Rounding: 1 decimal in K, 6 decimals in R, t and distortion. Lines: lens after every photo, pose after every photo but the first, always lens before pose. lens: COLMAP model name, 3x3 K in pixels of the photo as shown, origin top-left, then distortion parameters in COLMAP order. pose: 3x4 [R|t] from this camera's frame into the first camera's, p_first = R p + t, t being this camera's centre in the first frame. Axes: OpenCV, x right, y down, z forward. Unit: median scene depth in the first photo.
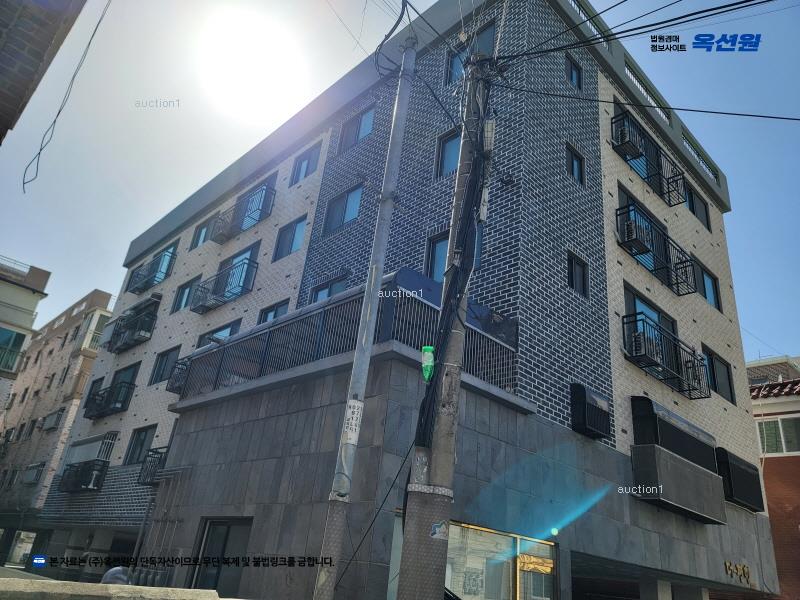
lens RADIAL K [[588.2, 0, 403.1], [0, 588.2, 292.4], [0, 0, 1]] dist [0.087388, -0.072093]
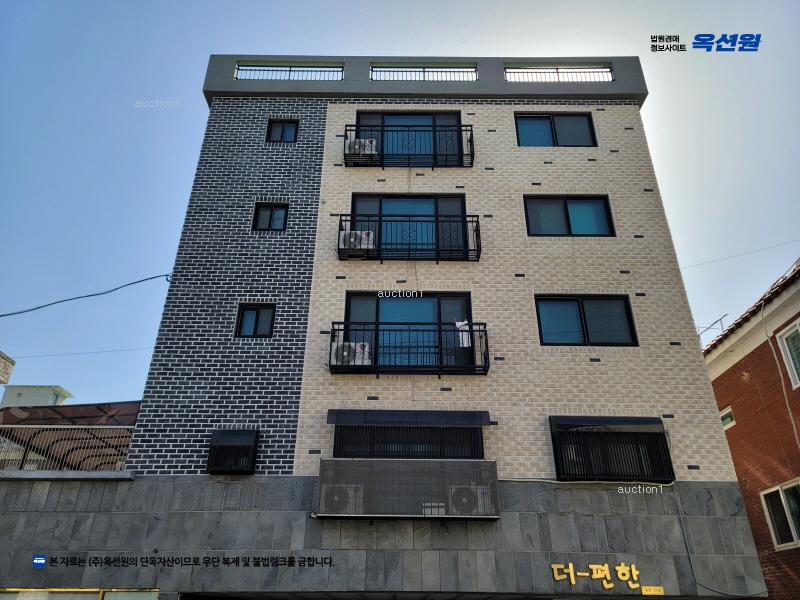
lens RADIAL K [[588.2, 0, 403.1], [0, 588.2, 292.4], [0, 0, 1]] dist [0.087388, -0.072093]
pose [[0.704059, -0.435930, -0.560594, 1.078622], [0.367146, 0.899171, -0.238109, 0.269950], [0.607869, -0.038177, 0.793119, 0.313106]]
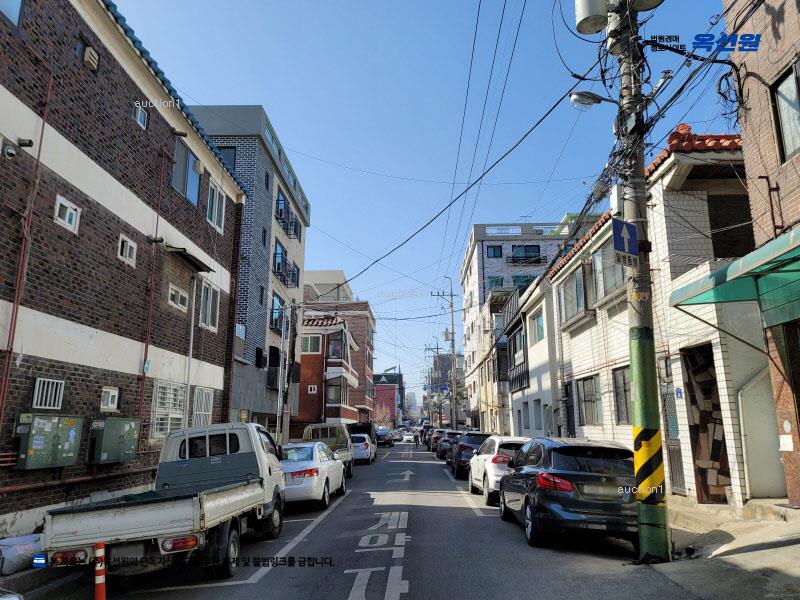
lens RADIAL K [[588.2, 0, 403.1], [0, 588.2, 292.4], [0, 0, 1]] dist [0.087388, -0.072093]
pose [[0.720694, 0.054907, 0.691075, -0.843809], [-0.232104, 0.958438, 0.165902, -0.525878], [-0.653244, -0.279966, 0.703485, -0.900343]]
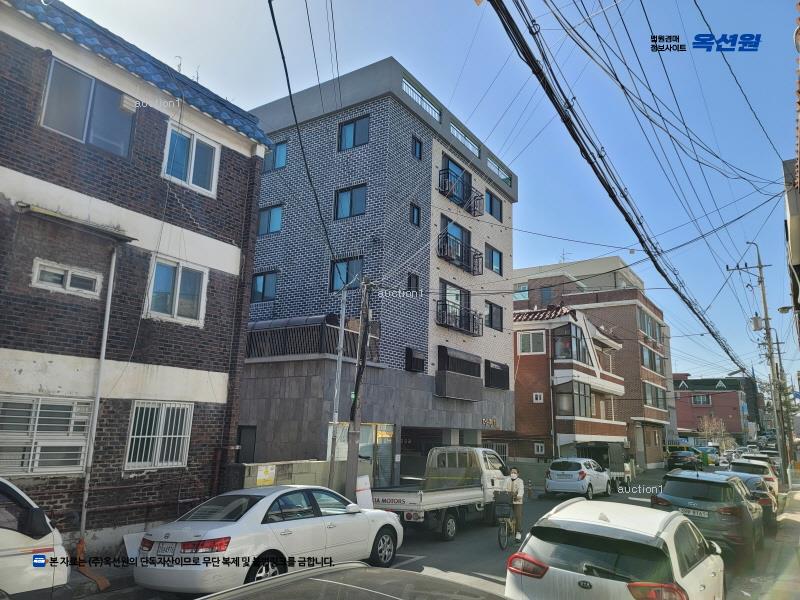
lens RADIAL K [[588.2, 0, 403.1], [0, 588.2, 292.4], [0, 0, 1]] dist [0.087388, -0.072093]
pose [[0.975680, -0.026757, 0.217561, -0.133479], [-0.024147, 0.973361, 0.228003, -0.416611], [-0.217866, -0.227711, 0.949043, -0.728216]]
